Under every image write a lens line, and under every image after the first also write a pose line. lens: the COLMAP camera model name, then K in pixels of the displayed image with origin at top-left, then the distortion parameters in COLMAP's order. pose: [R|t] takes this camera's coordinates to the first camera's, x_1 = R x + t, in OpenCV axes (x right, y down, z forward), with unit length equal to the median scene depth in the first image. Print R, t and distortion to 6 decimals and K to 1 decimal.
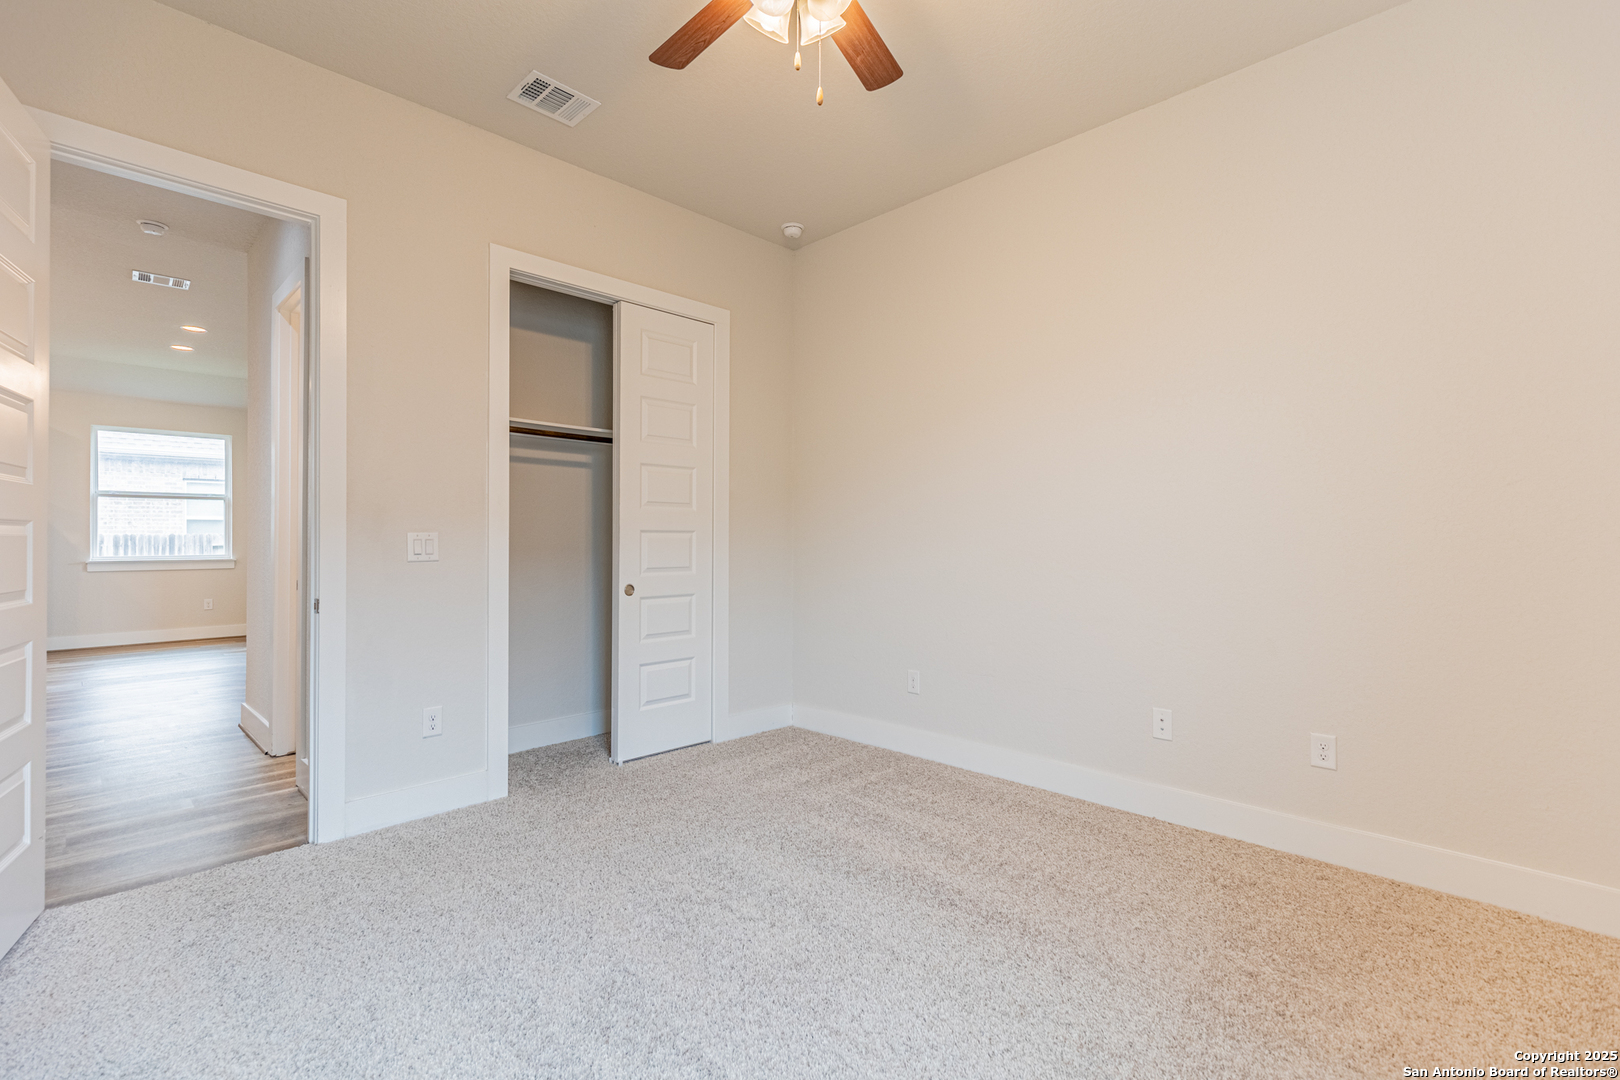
lens RADIAL K [[721.3, 0, 810.0], [0, 721.3, 540.0], [0, 0, 1]] dist [0.008014, -0.000299]
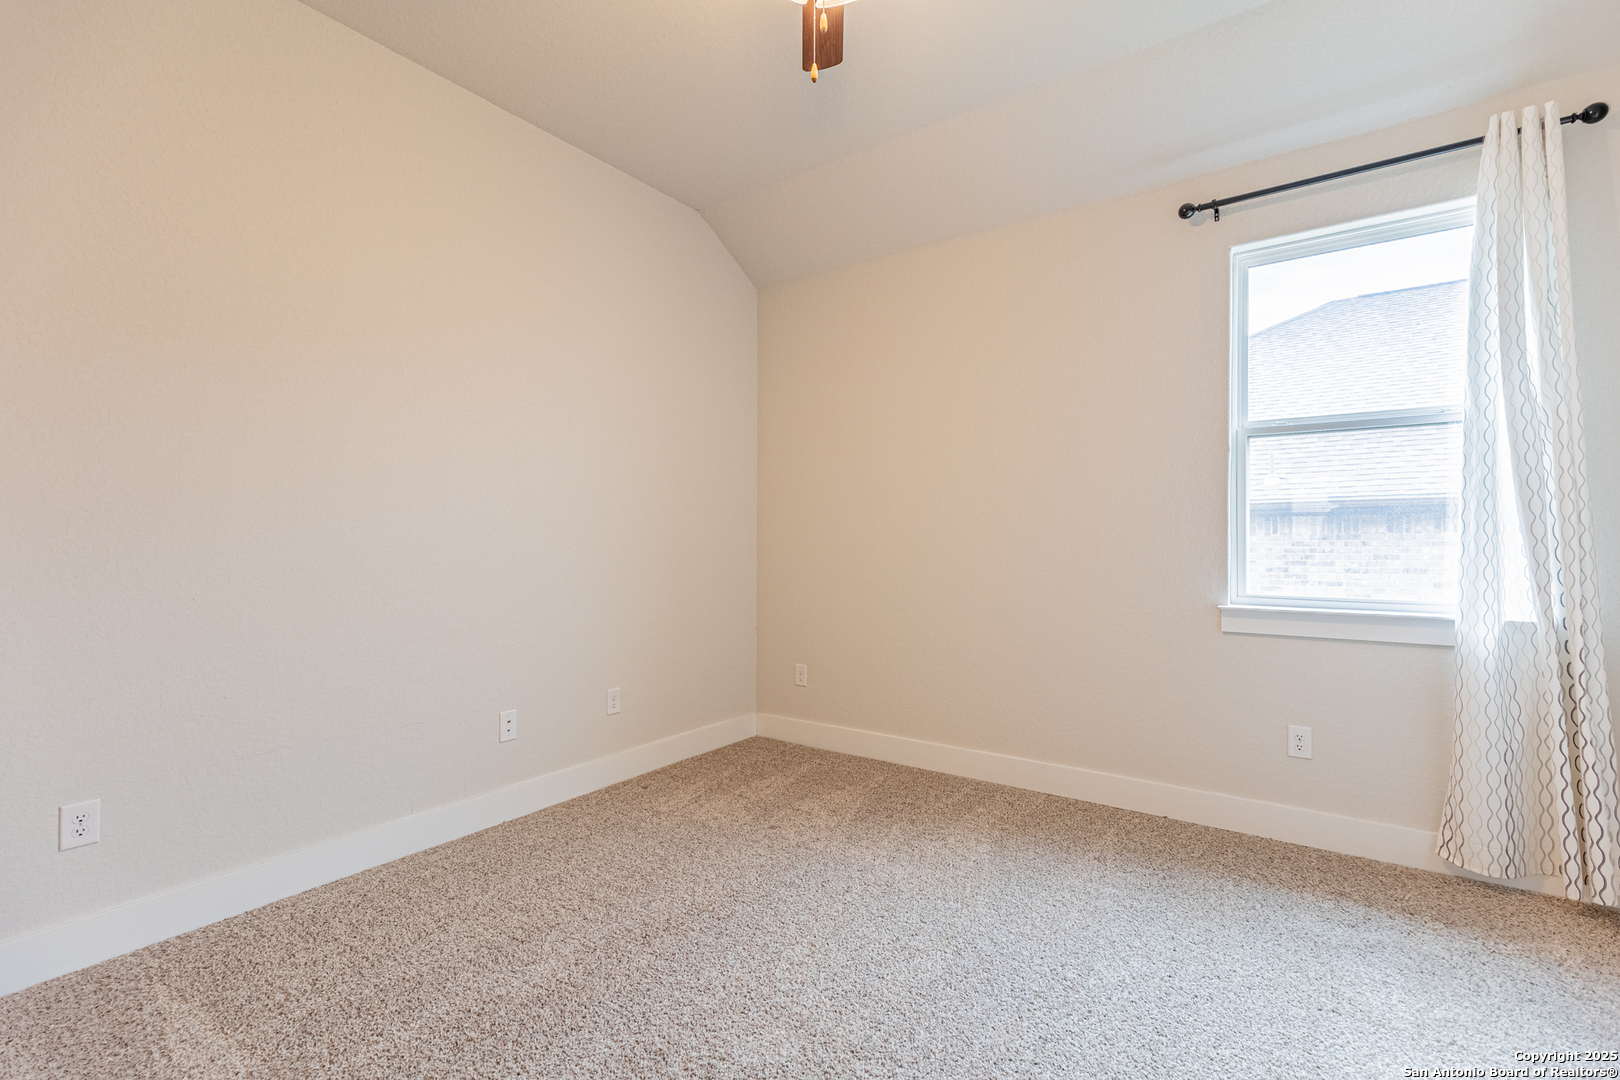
lens RADIAL K [[721.3, 0, 810.0], [0, 721.3, 540.0], [0, 0, 1]] dist [0.008014, -0.000299]
pose [[-0.164965, 0.007592, 0.986270, -0.593633], [0.006292, 0.999958, -0.006645, 0.001957], [-0.986279, 0.005109, -0.165006, 0.751099]]
